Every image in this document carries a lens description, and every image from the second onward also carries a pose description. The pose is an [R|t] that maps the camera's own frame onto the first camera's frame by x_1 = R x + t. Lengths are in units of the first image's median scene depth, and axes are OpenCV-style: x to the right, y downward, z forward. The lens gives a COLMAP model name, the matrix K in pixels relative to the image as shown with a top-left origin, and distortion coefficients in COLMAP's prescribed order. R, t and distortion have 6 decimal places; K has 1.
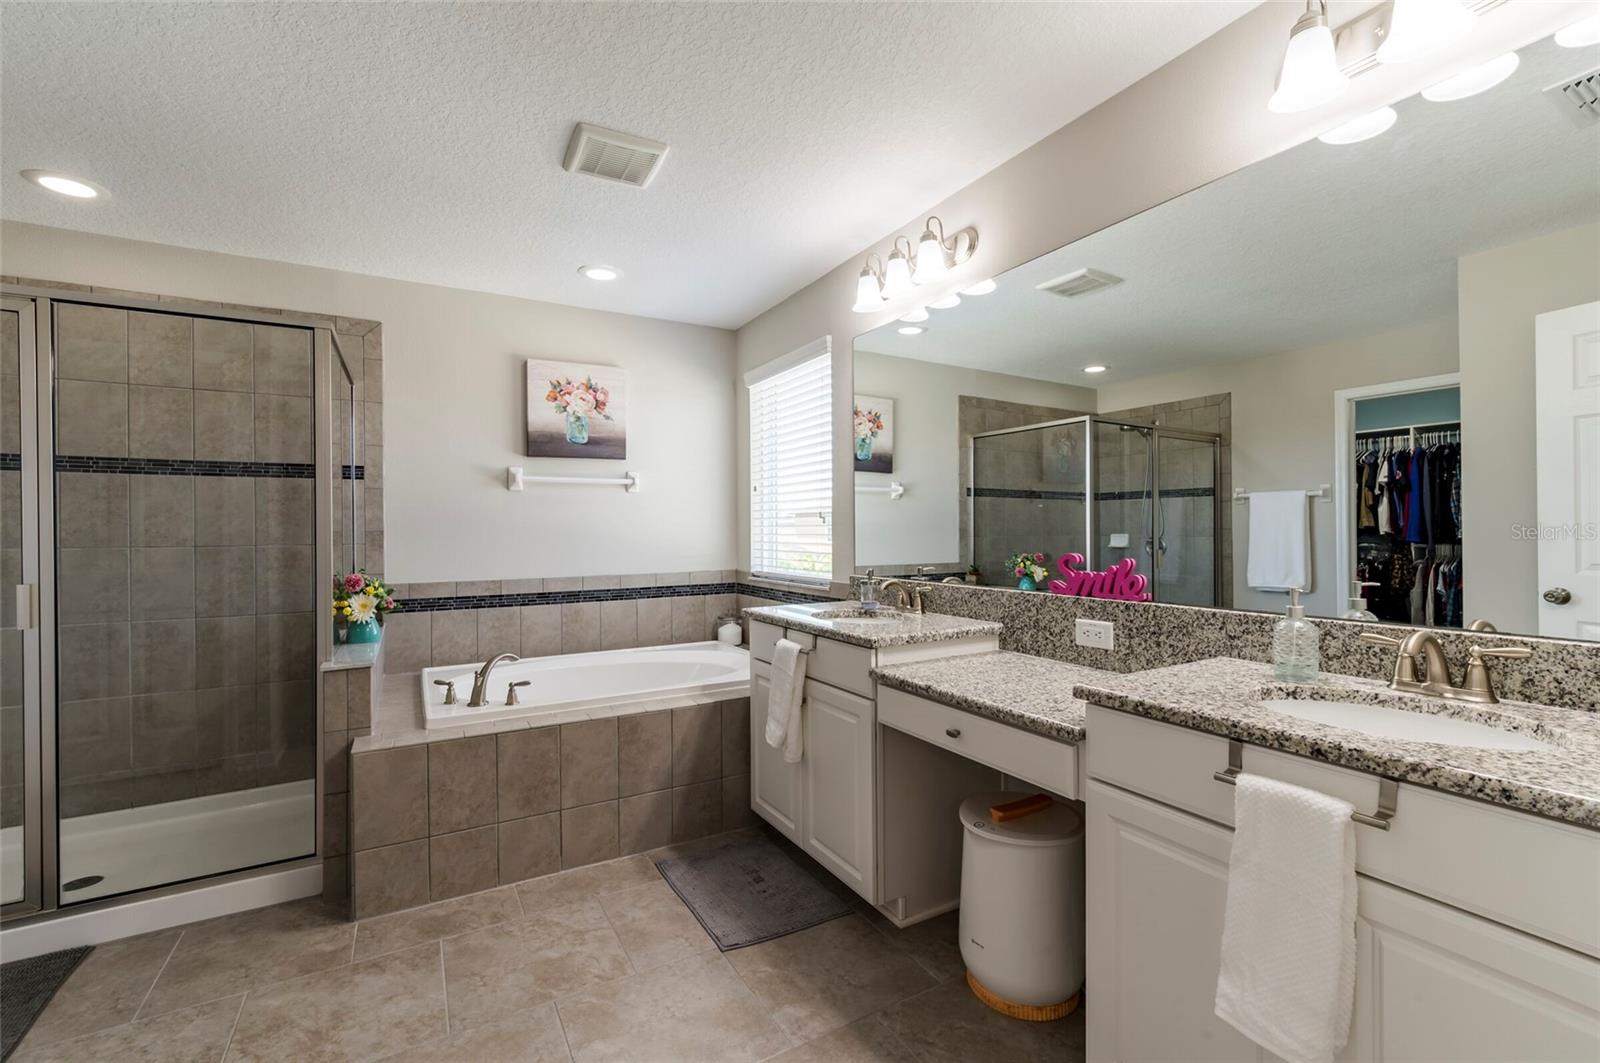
lens RADIAL K [[689.7, 0, 808.7], [0, 689.7, 529.8], [0, 0, 1]] dist [0.000951, -0.000225]
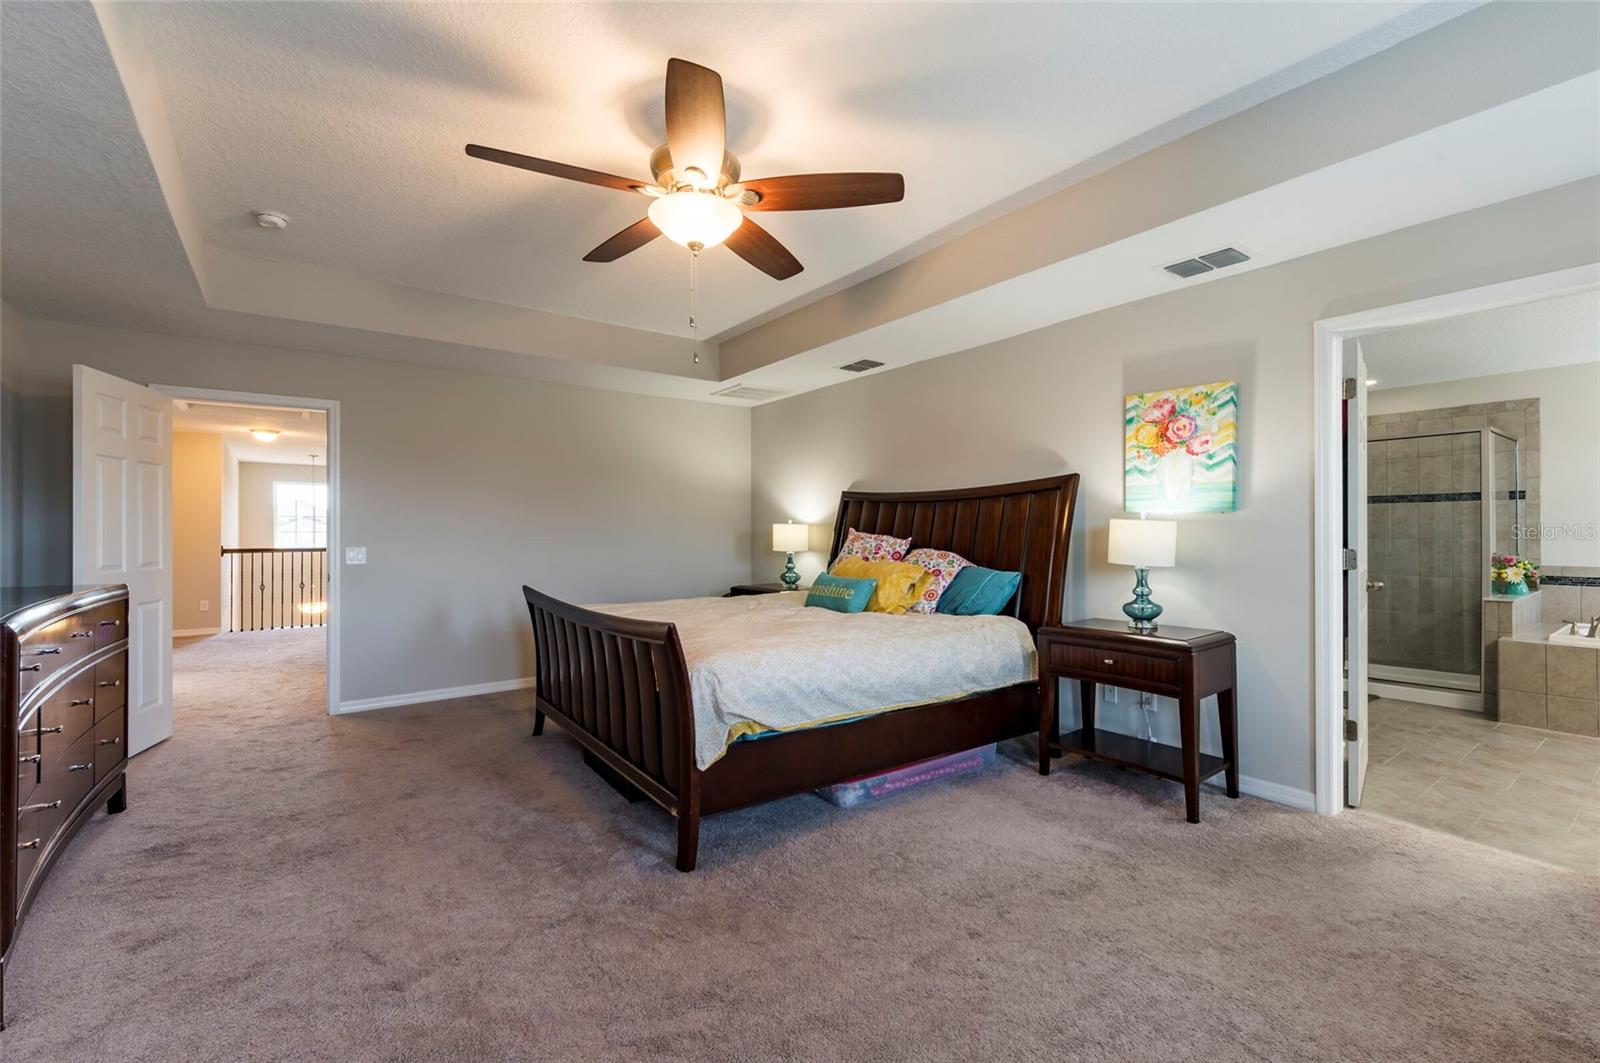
lens RADIAL K [[681.6, 0, 805.9], [0, 681.6, 530.7], [0, 0, 1]] dist [0.000862, -0.000396]
pose [[0.119286, 0.003544, -0.992854, 0.725989], [0.001018, 0.999993, 0.003692, -0.007215], [0.992859, -0.001451, 0.119281, -0.844216]]
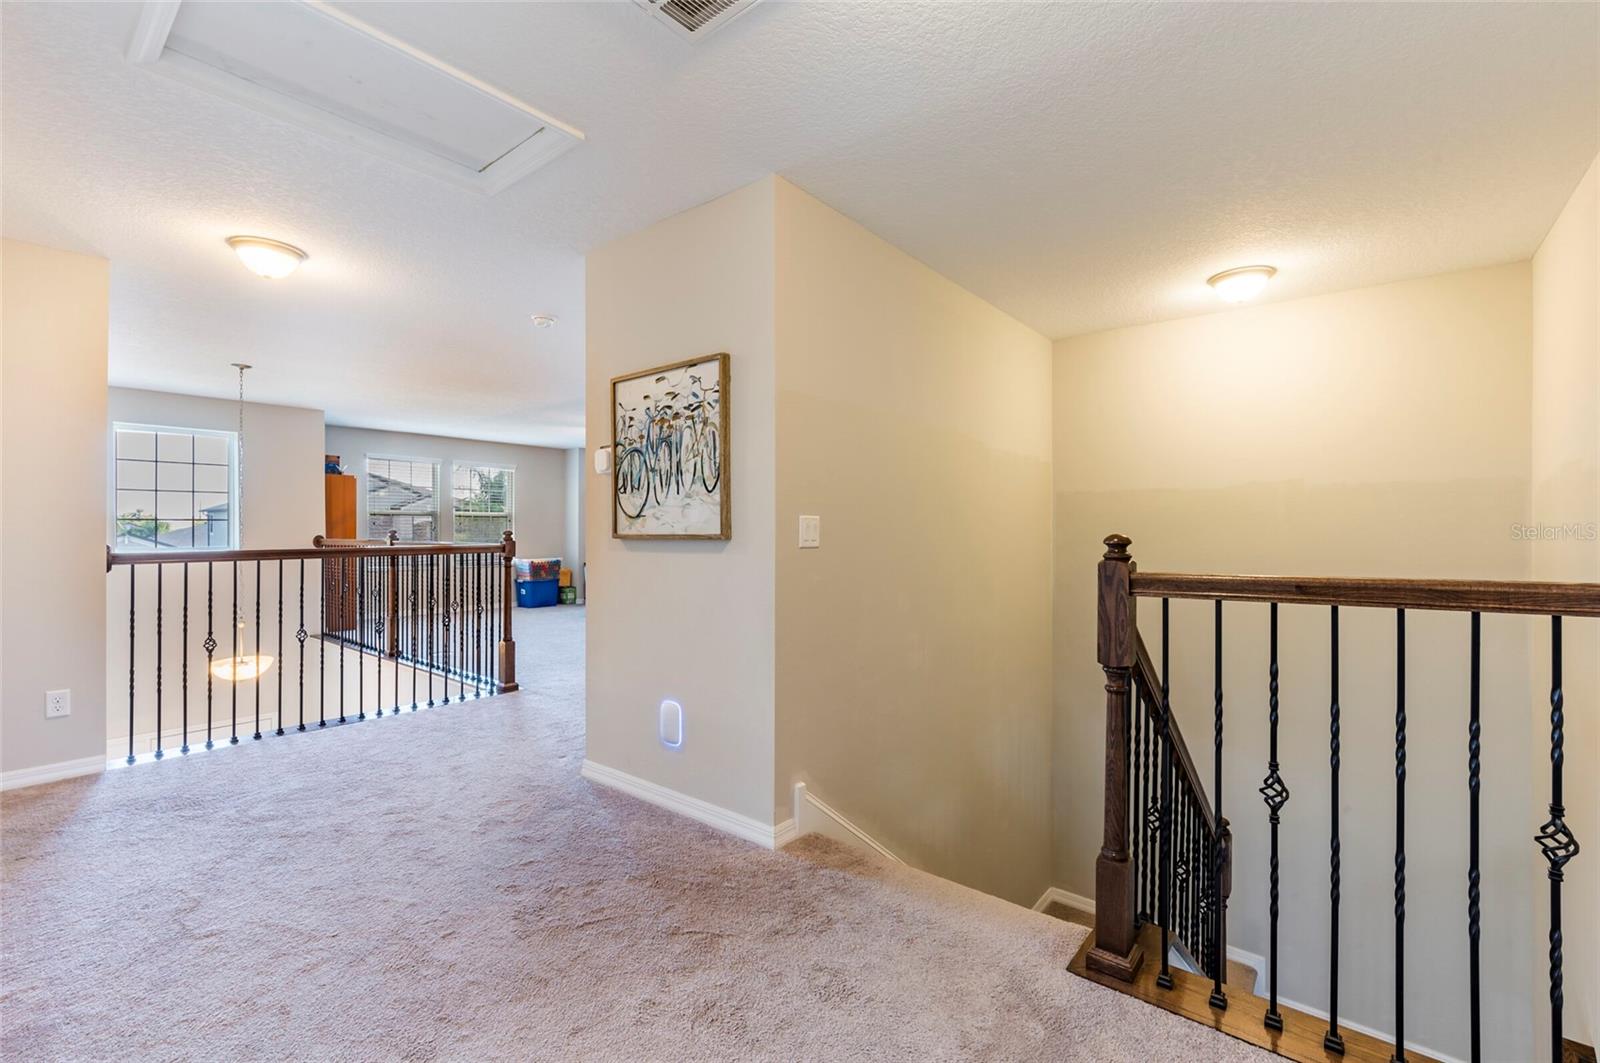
lens RADIAL K [[691.0, 0, 791.4], [0, 691.0, 531.0], [0, 0, 1]] dist [0.000327, -0.000072]
pose [[0.341165, 0.005233, -0.939989, -0.714699], [-0.003262, 0.999985, 0.004383, 0.024207], [0.939998, 0.001571, 0.341177, -2.100302]]
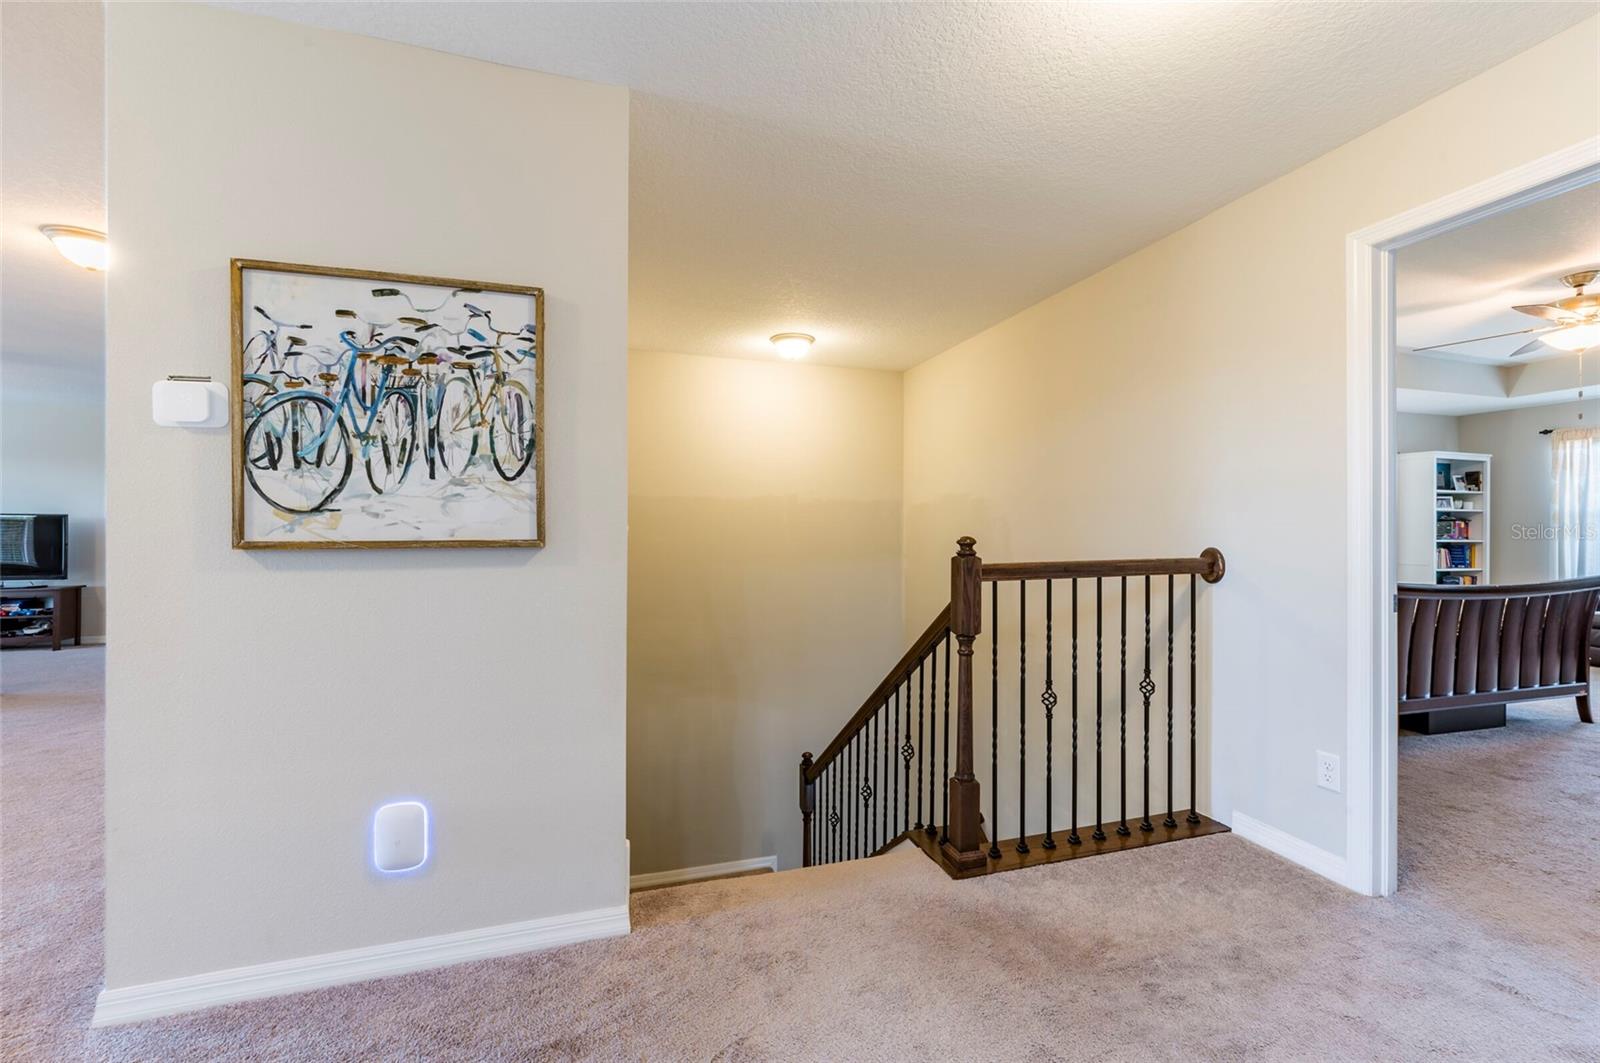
lens RADIAL K [[662.8, 0, 800.0], [0, 662.8, 531.5], [0, 0, 1]] dist [-0.001996, 0.000631]
pose [[0.974383, 0.004855, -0.224841, -1.195657], [-0.004899, 0.999988, 0.000359, 0.023807], [0.224840, 0.000751, 0.974395, -2.420220]]
